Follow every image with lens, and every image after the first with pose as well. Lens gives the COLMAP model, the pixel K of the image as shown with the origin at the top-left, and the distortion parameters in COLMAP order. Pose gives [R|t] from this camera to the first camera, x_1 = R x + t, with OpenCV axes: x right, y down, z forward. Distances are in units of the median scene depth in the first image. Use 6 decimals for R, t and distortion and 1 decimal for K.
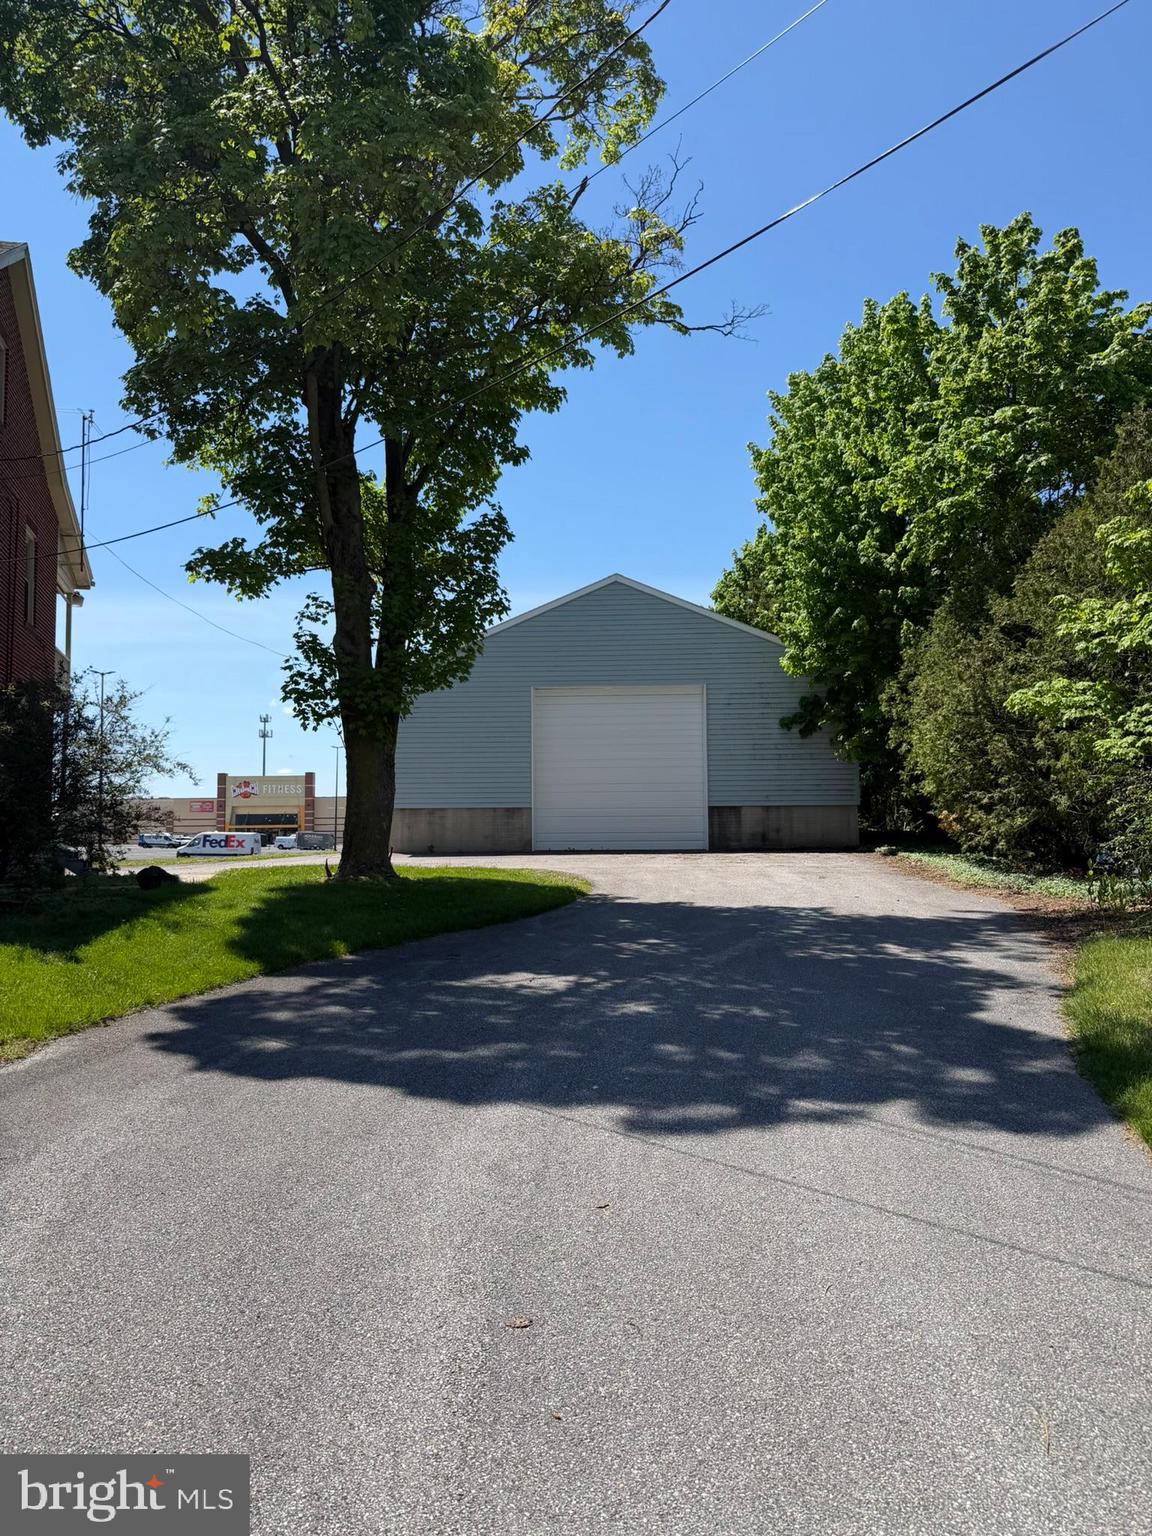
lens RADIAL K [[1075.6, 0, 575.2], [0, 1075.6, 765.1], [0, 0, 1]] dist [0.184235, -0.352902]
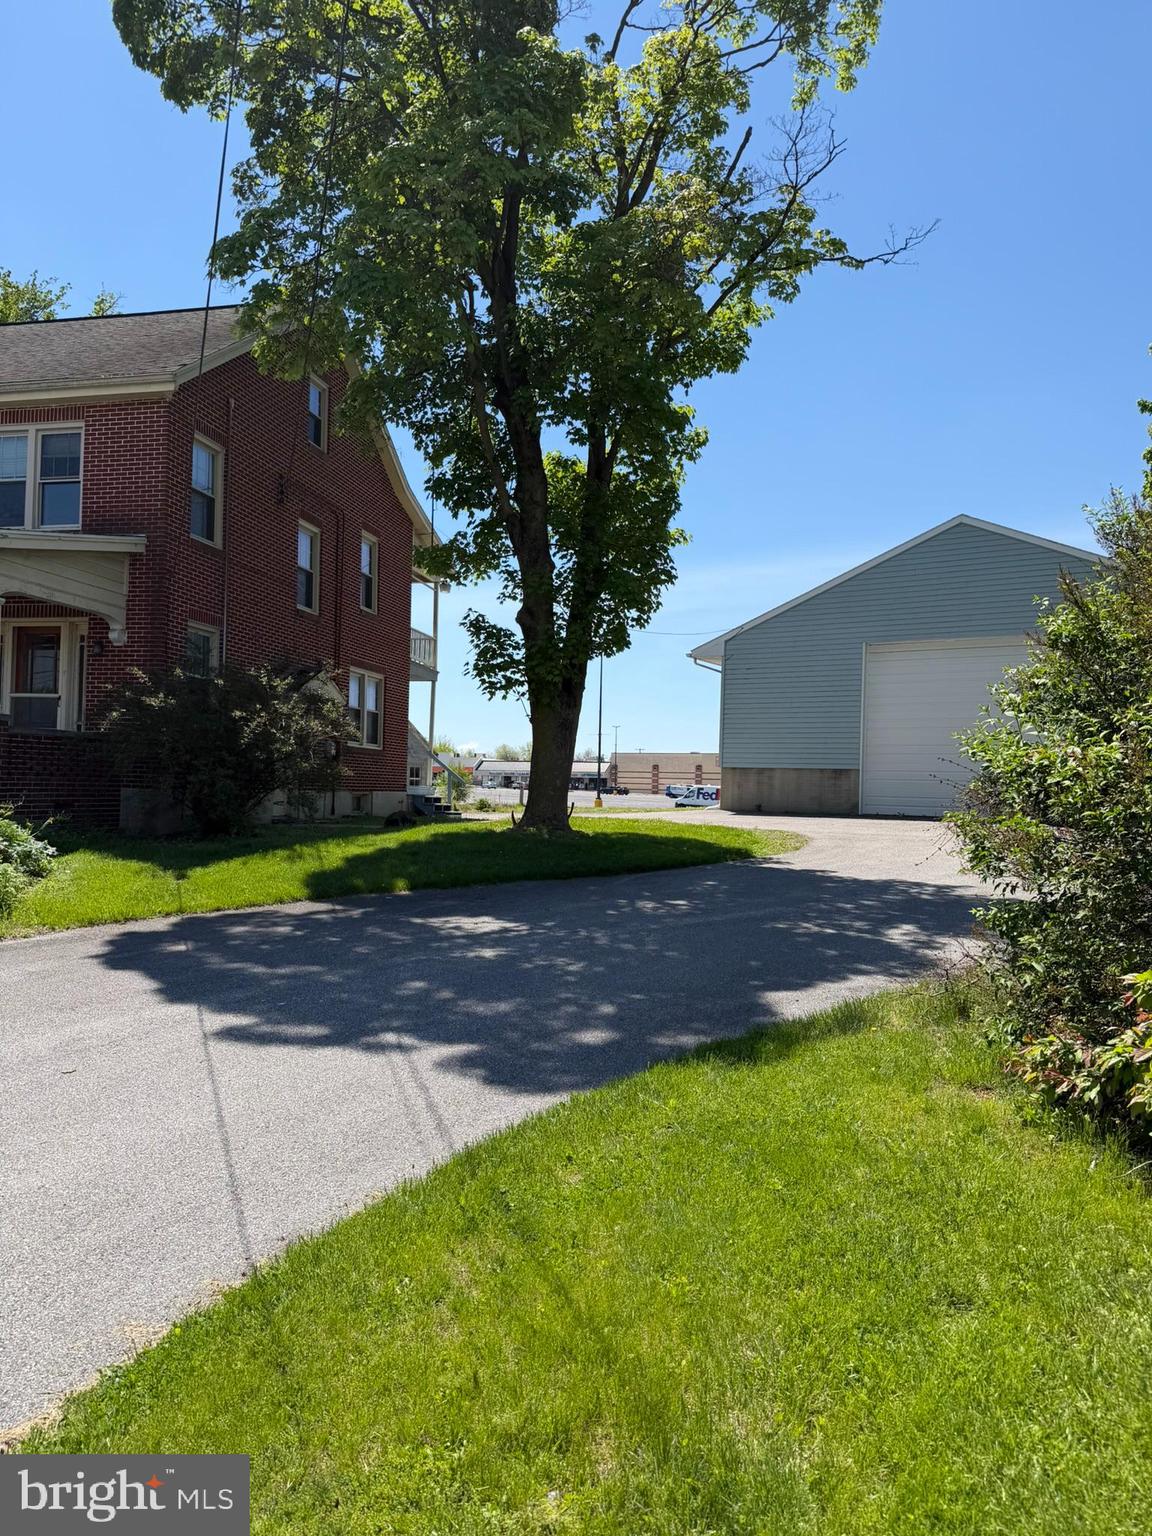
lens RADIAL K [[1072.7, 0, 576.2], [0, 1072.7, 783.8], [0, 0, 1]] dist [0.054328, -0.065146]
pose [[0.881818, 0.025691, -0.470889, 0.196573], [0.001436, 0.998364, 0.057158, -0.003479], [0.471587, -0.051079, 0.880339, 0.026669]]
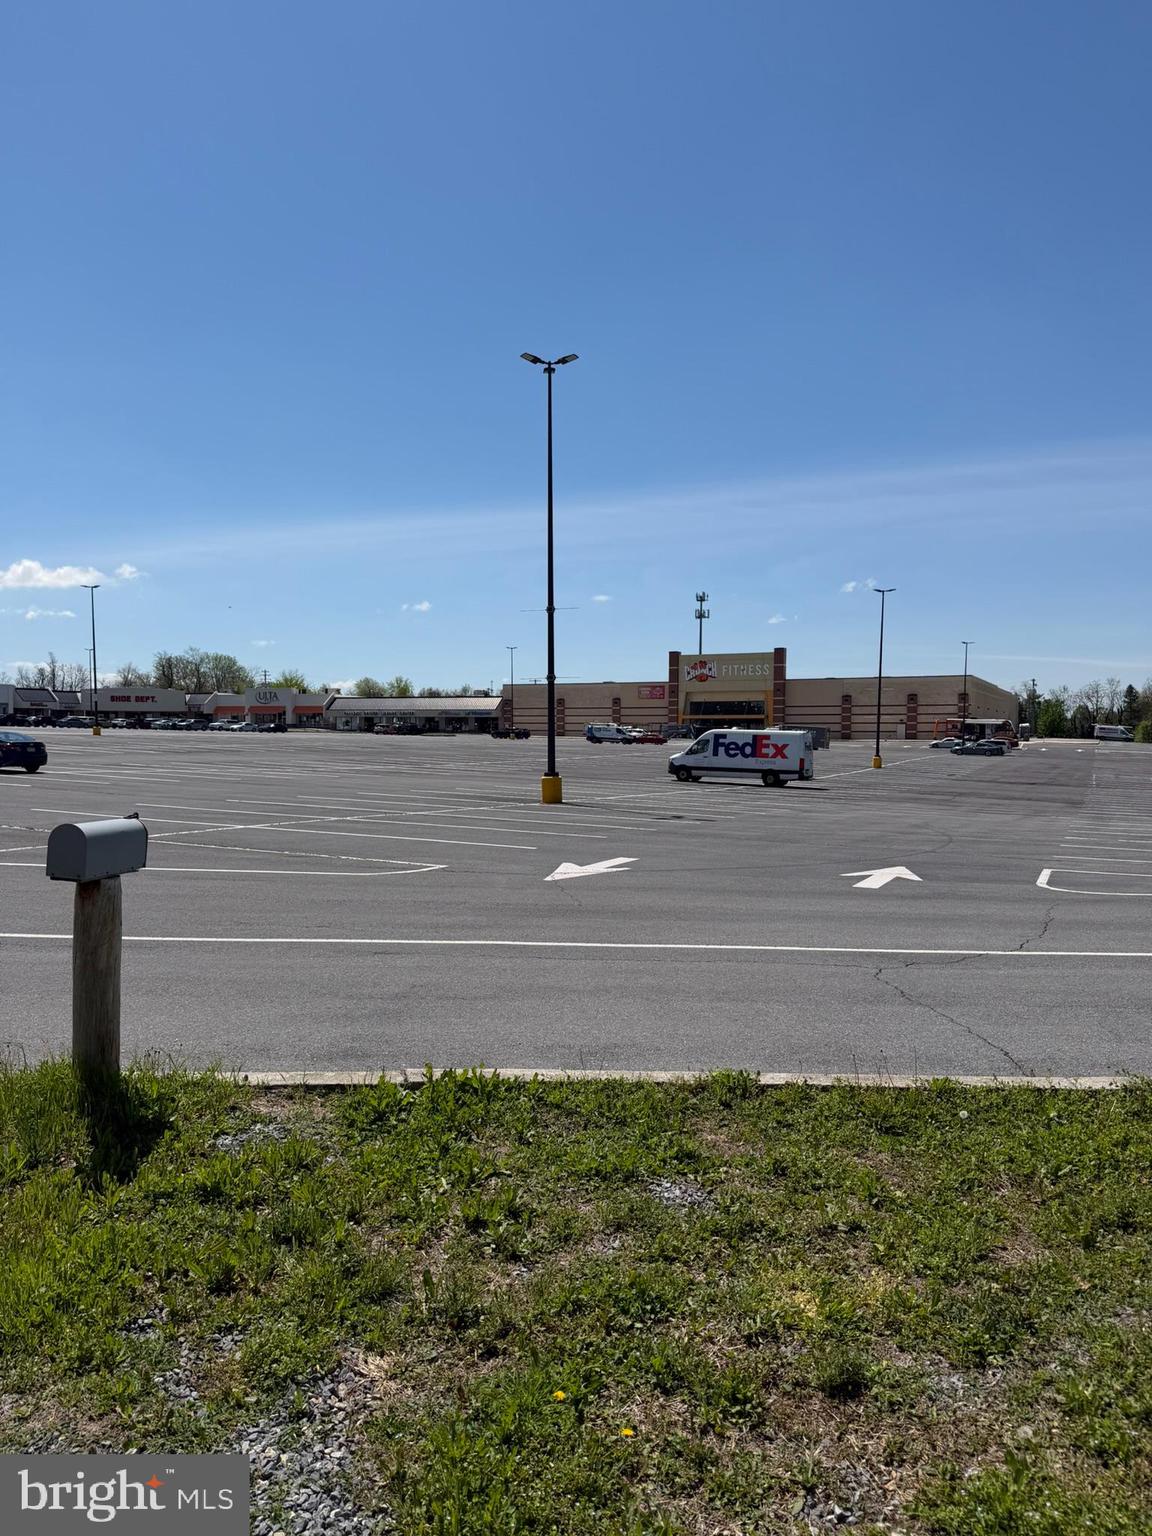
lens RADIAL K [[1067.9, 0, 612.1], [0, 1067.9, 772.7], [0, 0, 1]] dist [0.005105, -0.000883]
pose [[0.942689, 0.022621, -0.332905, -0.739238], [0.013949, 0.994156, 0.107050, 0.087094], [0.333381, -0.105559, 0.936864, 1.677486]]
